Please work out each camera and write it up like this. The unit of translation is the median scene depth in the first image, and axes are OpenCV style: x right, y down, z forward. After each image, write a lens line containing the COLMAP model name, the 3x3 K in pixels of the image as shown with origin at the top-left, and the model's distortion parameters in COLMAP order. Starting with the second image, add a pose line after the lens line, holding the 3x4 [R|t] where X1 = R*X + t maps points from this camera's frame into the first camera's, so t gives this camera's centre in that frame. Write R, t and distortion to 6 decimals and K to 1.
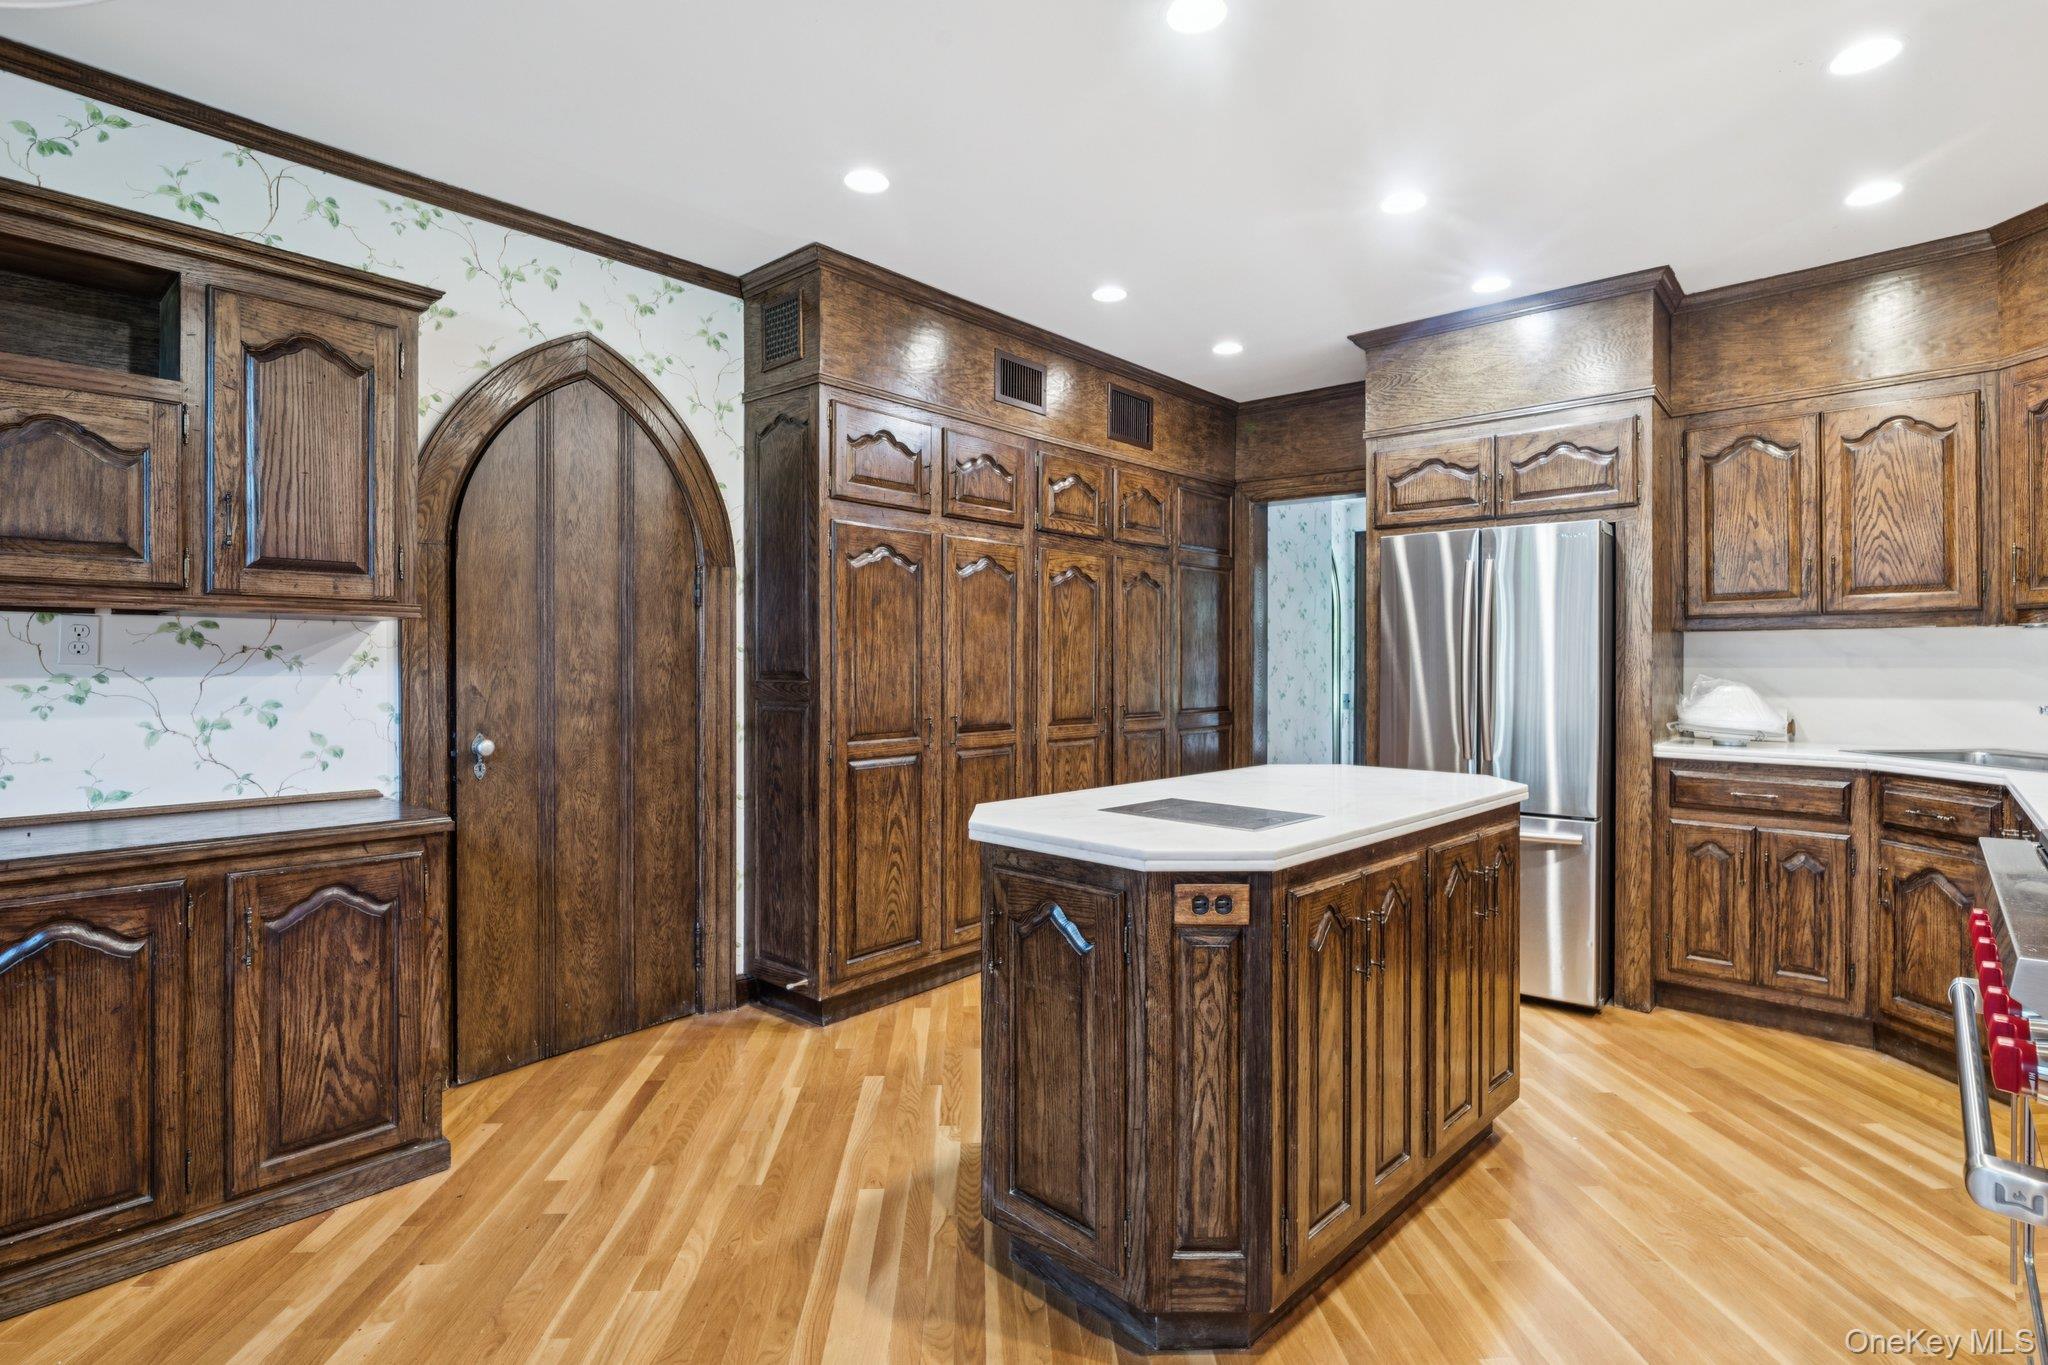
lens RADIAL K [[975.9, 0, 1020.8], [0, 975.9, 665.0], [0, 0, 1]] dist [0.000850, -0.000015]
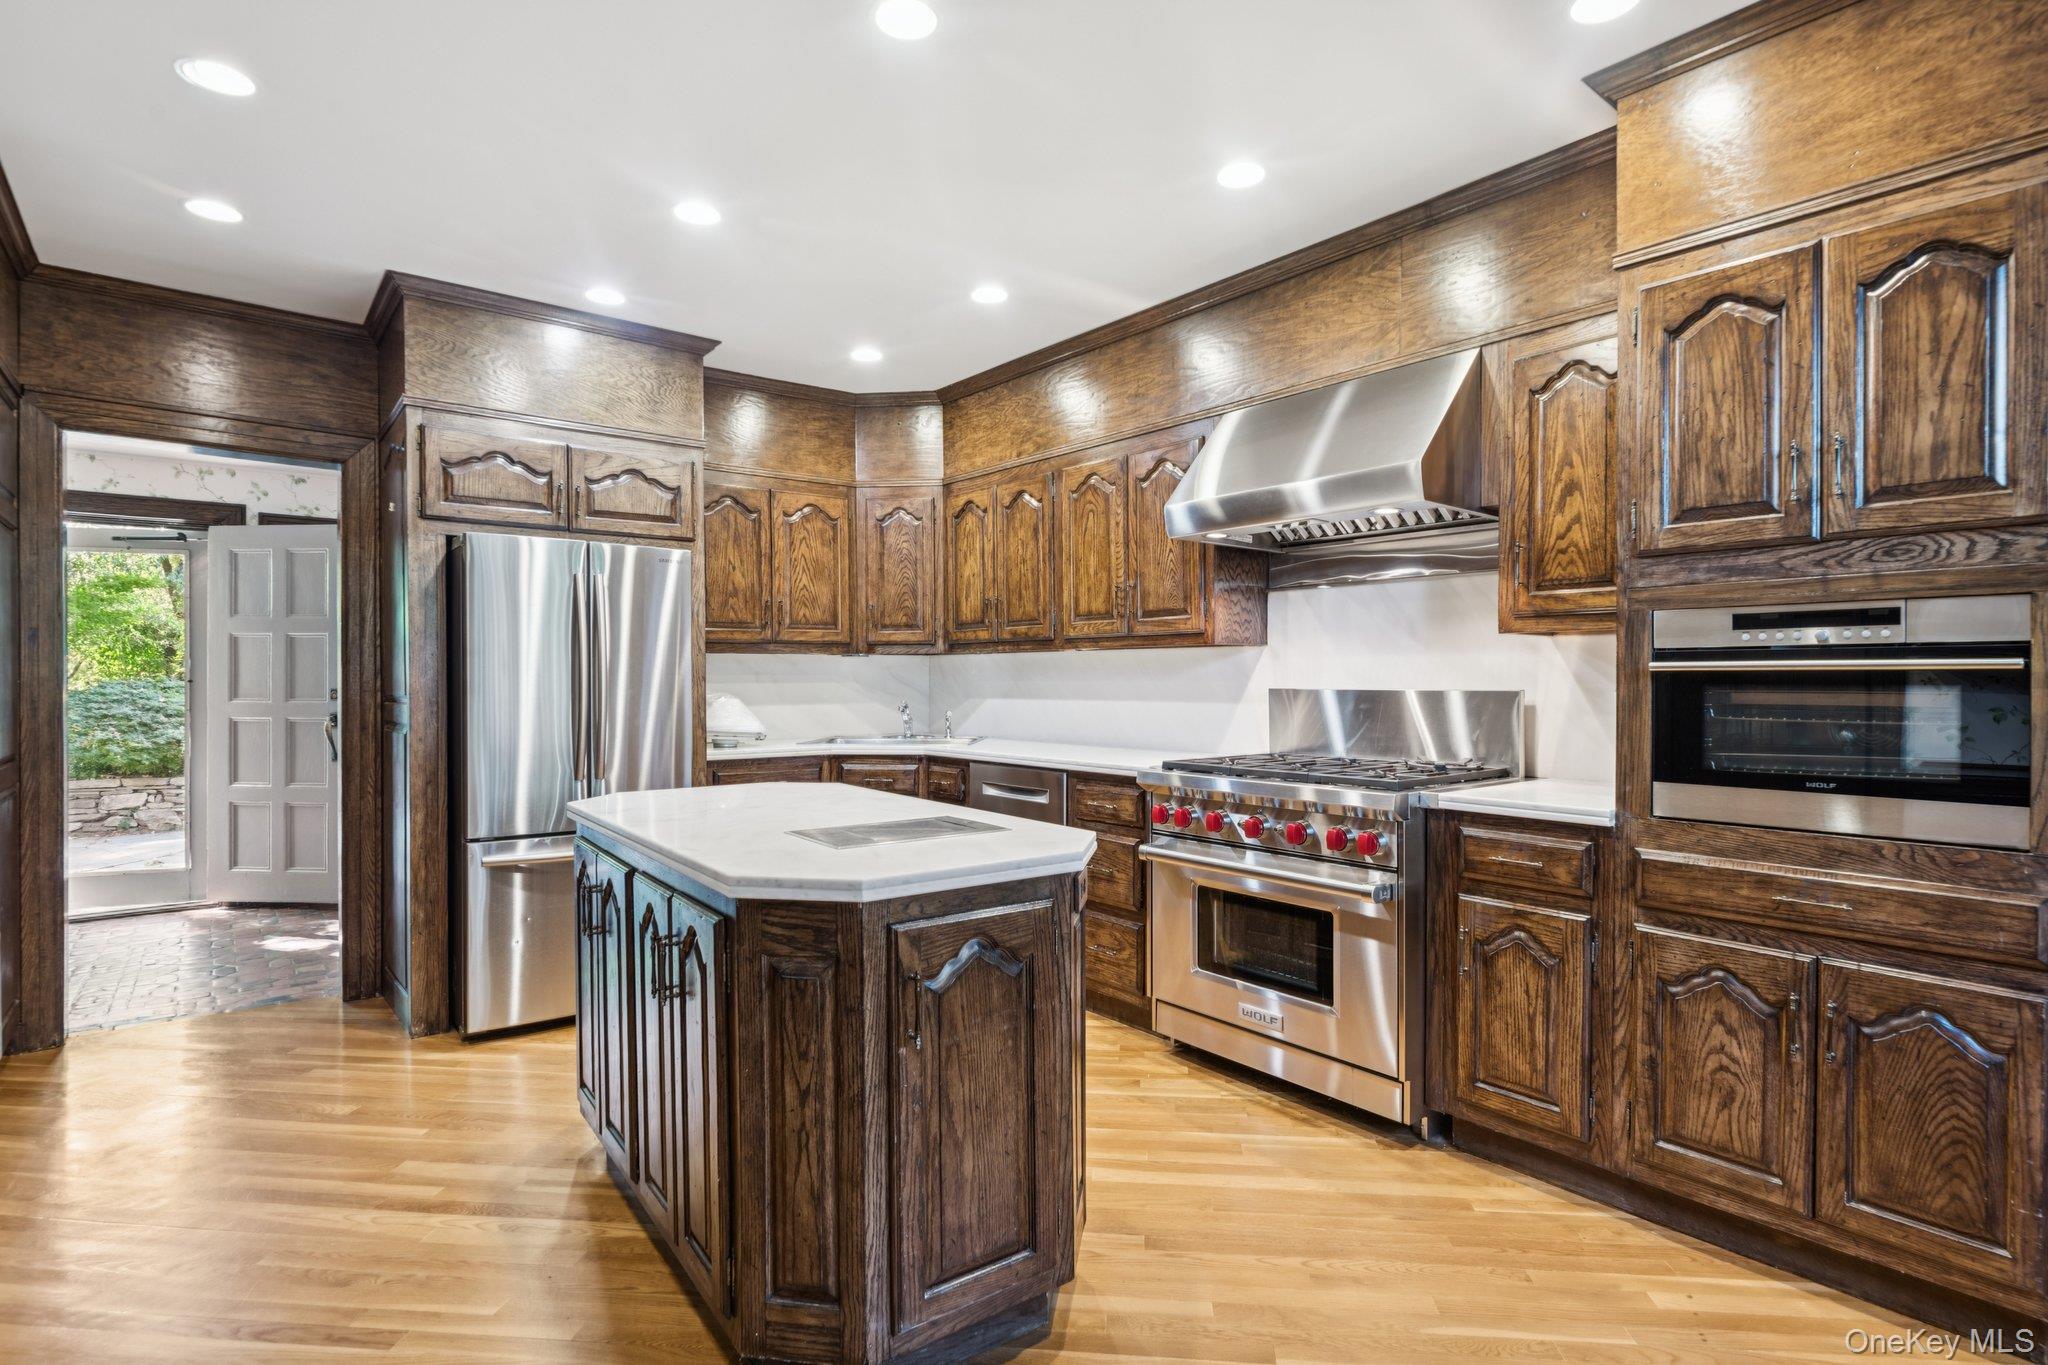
lens RADIAL K [[1037.5, 0, 1022.7], [0, 1037.5, 686.9], [0, 0, 1]] dist [0.000622, 0.000036]
pose [[0.158238, -0.010632, 0.987344, -0.496820], [0.004073, 0.999941, 0.010115, -0.004379], [-0.987393, 0.002421, 0.158272, 0.423684]]
